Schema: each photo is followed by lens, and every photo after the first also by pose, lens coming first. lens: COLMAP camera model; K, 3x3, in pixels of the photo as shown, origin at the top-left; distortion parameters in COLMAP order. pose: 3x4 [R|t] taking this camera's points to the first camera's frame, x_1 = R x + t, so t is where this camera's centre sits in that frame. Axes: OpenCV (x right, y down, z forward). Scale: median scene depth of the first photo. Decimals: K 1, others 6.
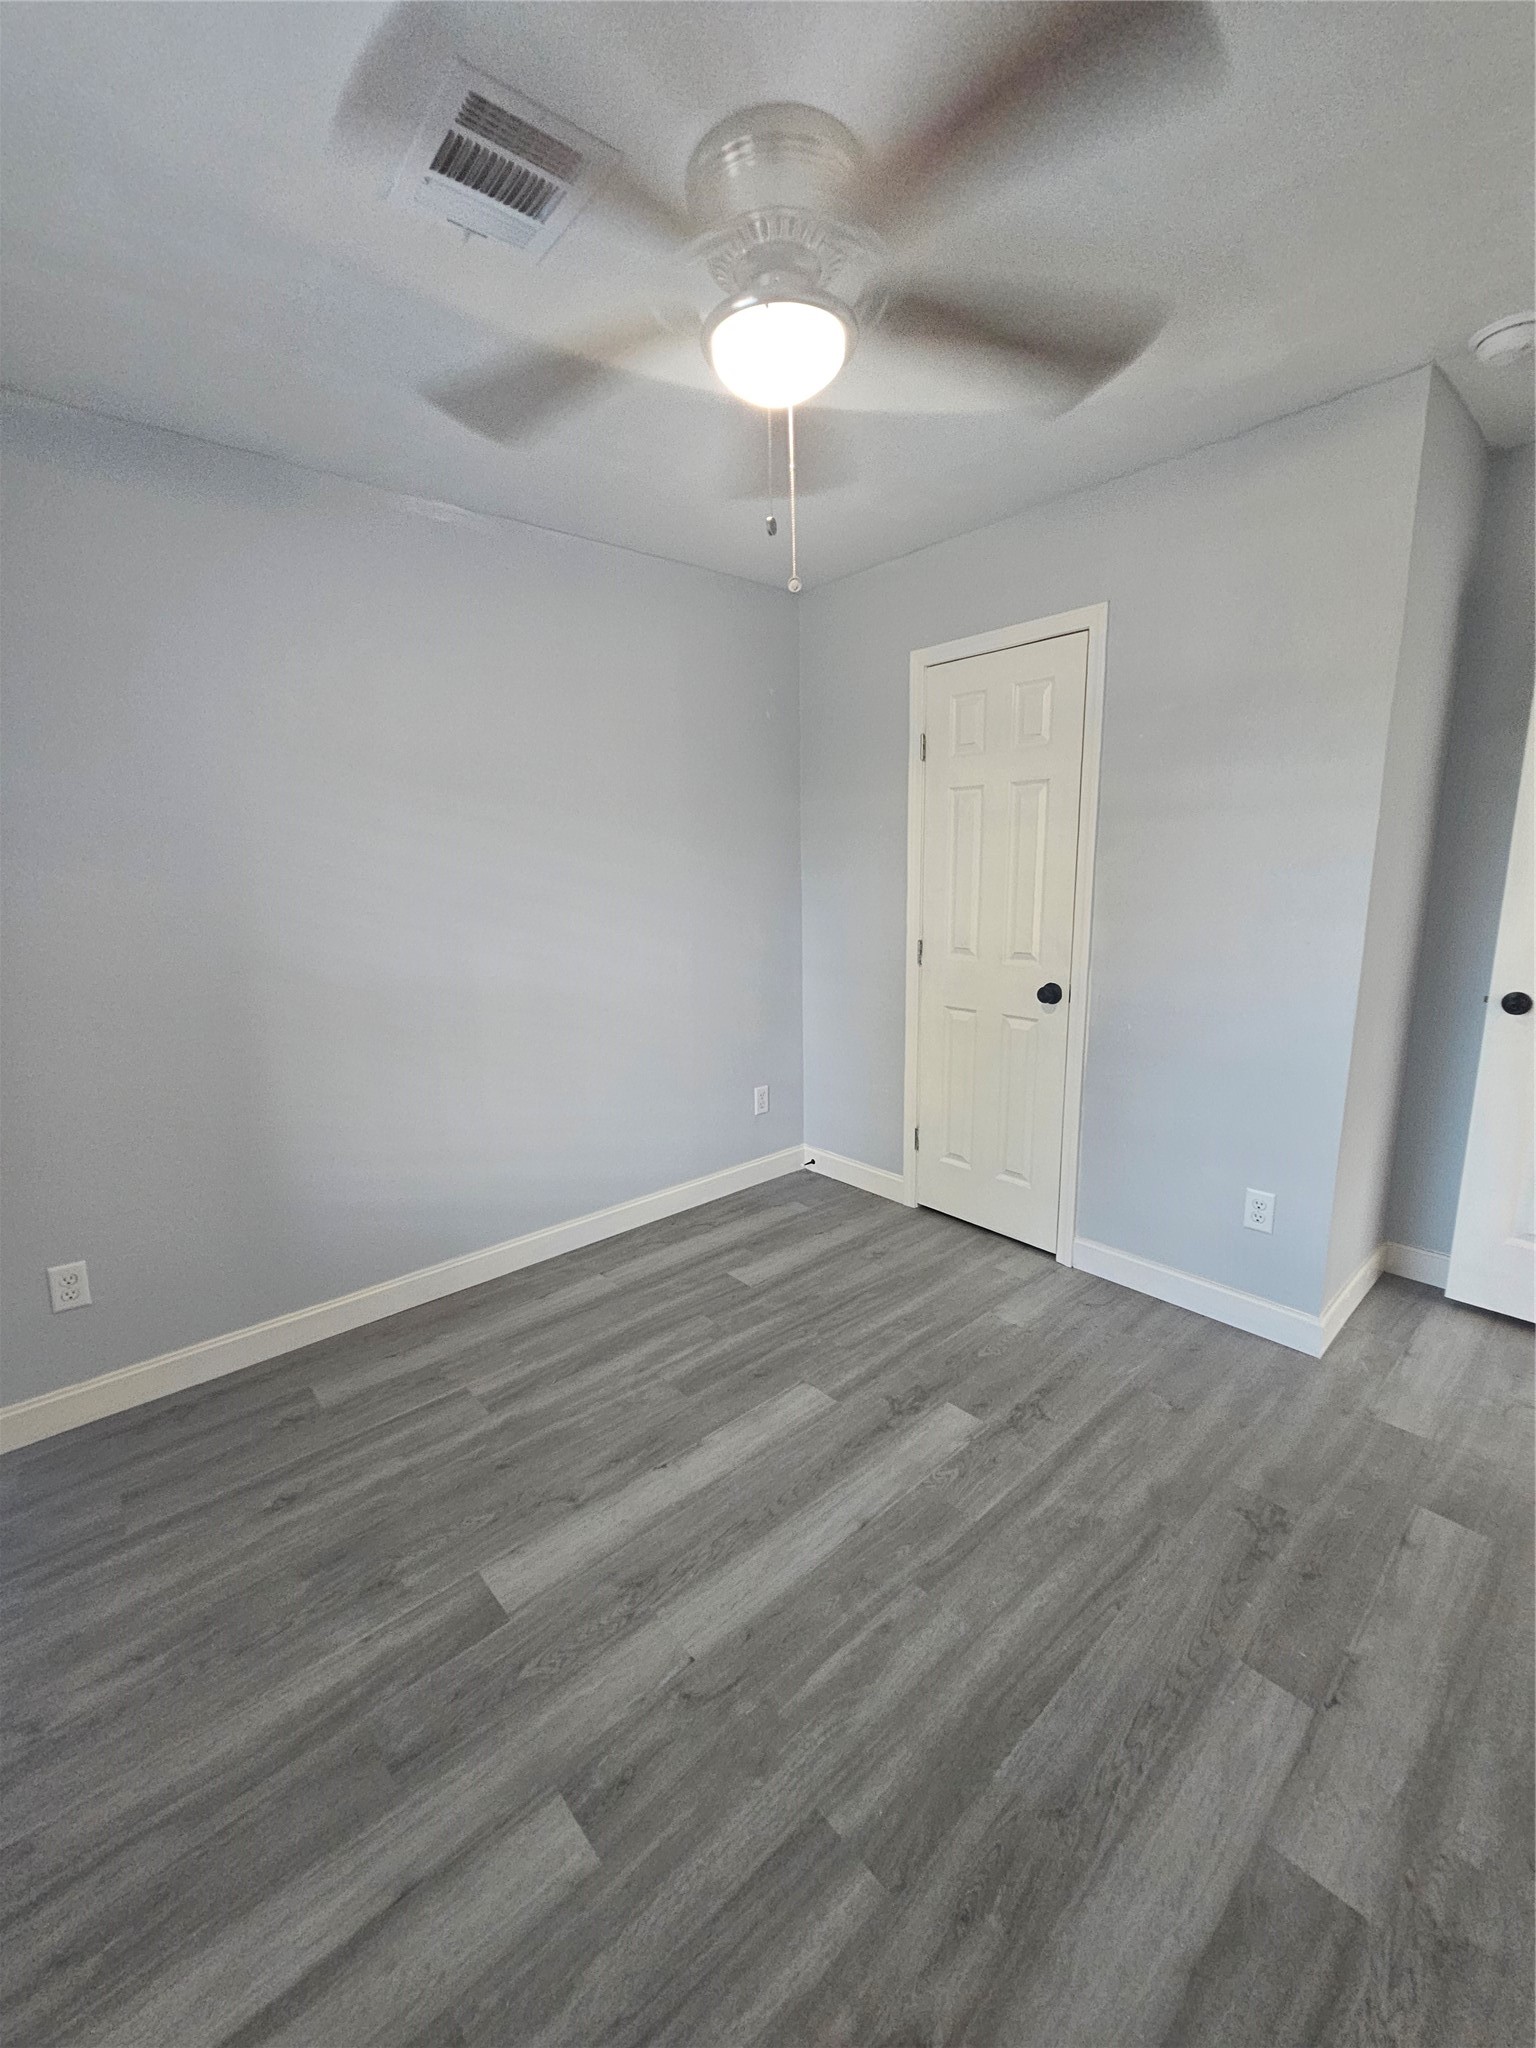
lens RADIAL K [[833.9, 0, 756.5], [0, 833.9, 1015.5], [0, 0, 1]] dist [0.003388, -0.002743]
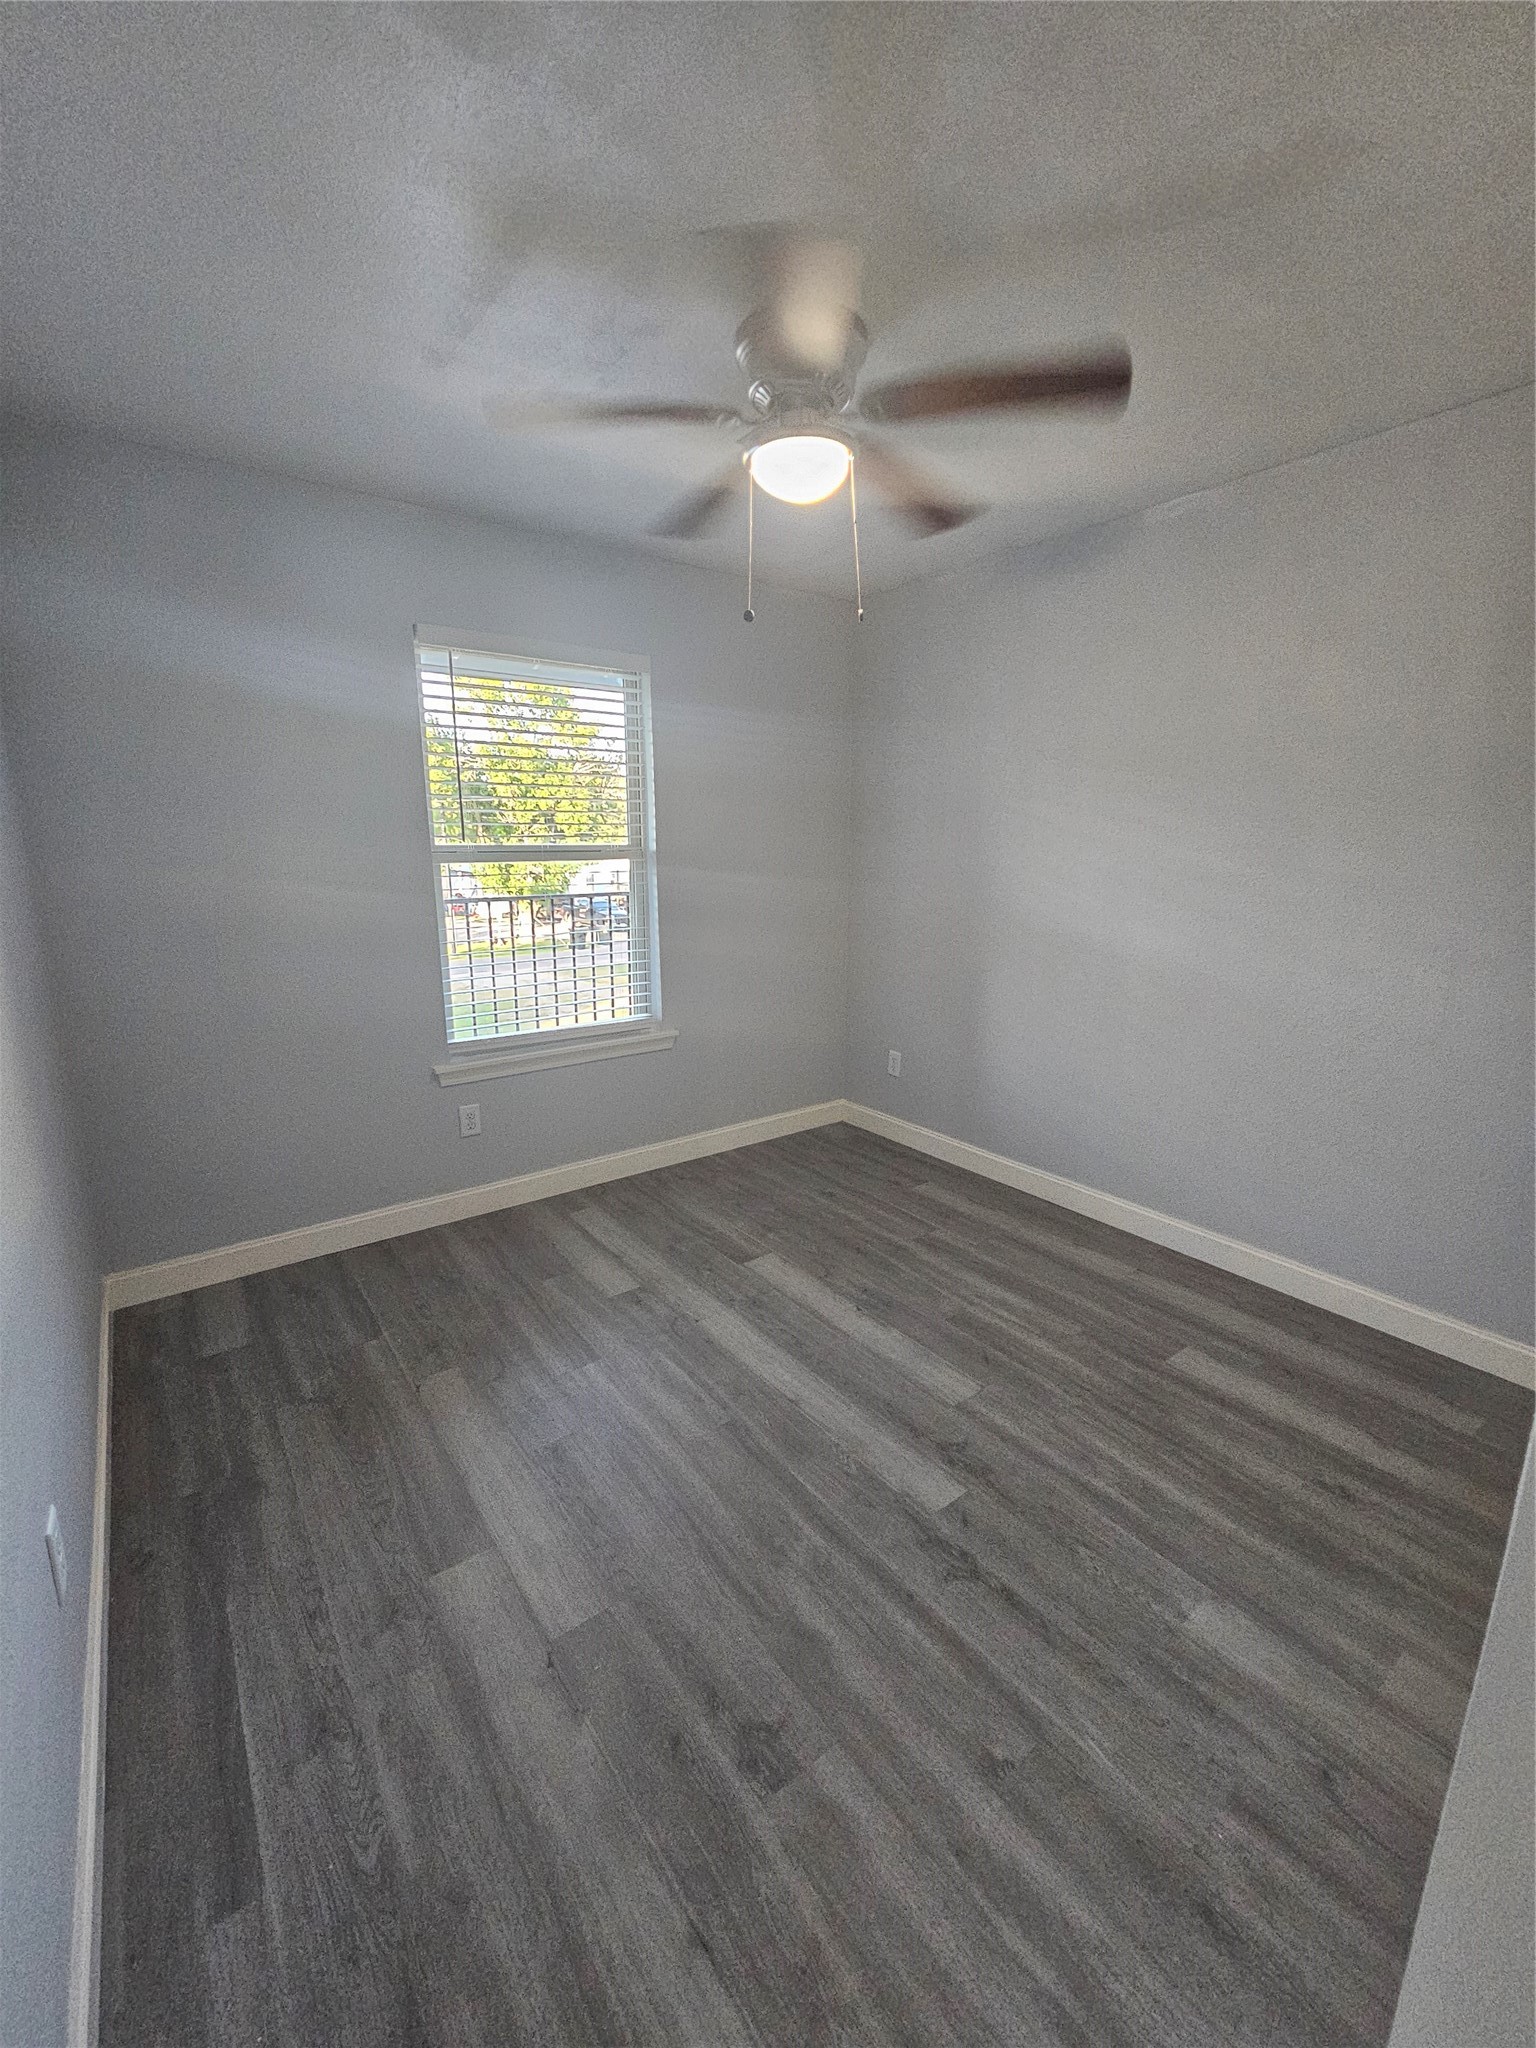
lens RADIAL K [[834.9, 0, 757.0], [0, 834.9, 1018.1], [0, 0, 1]] dist [-0.000783, 0.000108]
pose [[-0.083762, 0.231028, -0.969335, 1.001569], [-0.179747, 0.953294, 0.242737, -0.173032], [0.980140, 0.194567, -0.038323, 0.756658]]
